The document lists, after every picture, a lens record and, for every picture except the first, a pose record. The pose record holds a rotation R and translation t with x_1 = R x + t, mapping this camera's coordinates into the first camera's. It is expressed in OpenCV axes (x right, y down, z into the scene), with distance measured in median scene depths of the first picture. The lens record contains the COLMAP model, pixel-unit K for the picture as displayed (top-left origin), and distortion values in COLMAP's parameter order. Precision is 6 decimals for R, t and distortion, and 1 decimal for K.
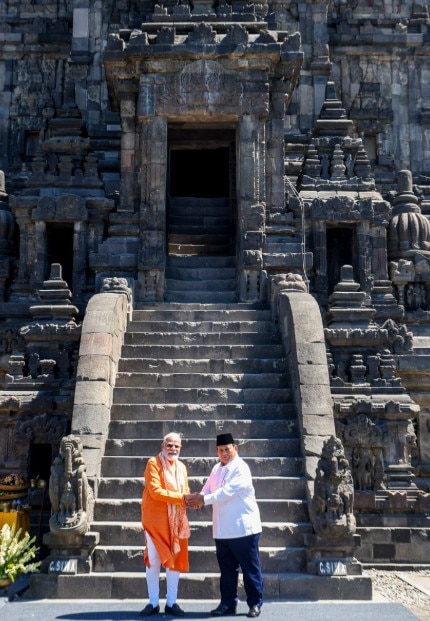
lens RADIAL K [[927.5, 0, 190.9], [0, 927.5, 280.3], [0, 0, 1]] dist [0.020244, 0.054920]
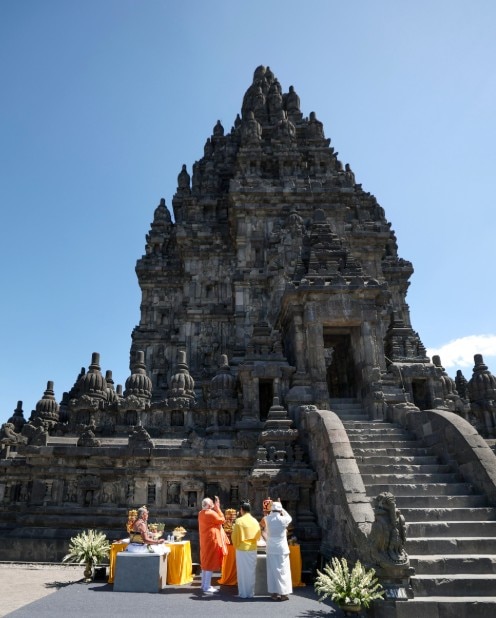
lens RADIAL K [[361.2, 0, 216.7], [0, 361.2, 409.0], [0, 0, 1]] dist [-0.035858, 0.002316]
pose [[0.999949, -0.001168, -0.010054, -0.232858], [0.000368, 0.996860, -0.079179, 0.054224], [0.010115, 0.079171, 0.996810, 0.292945]]
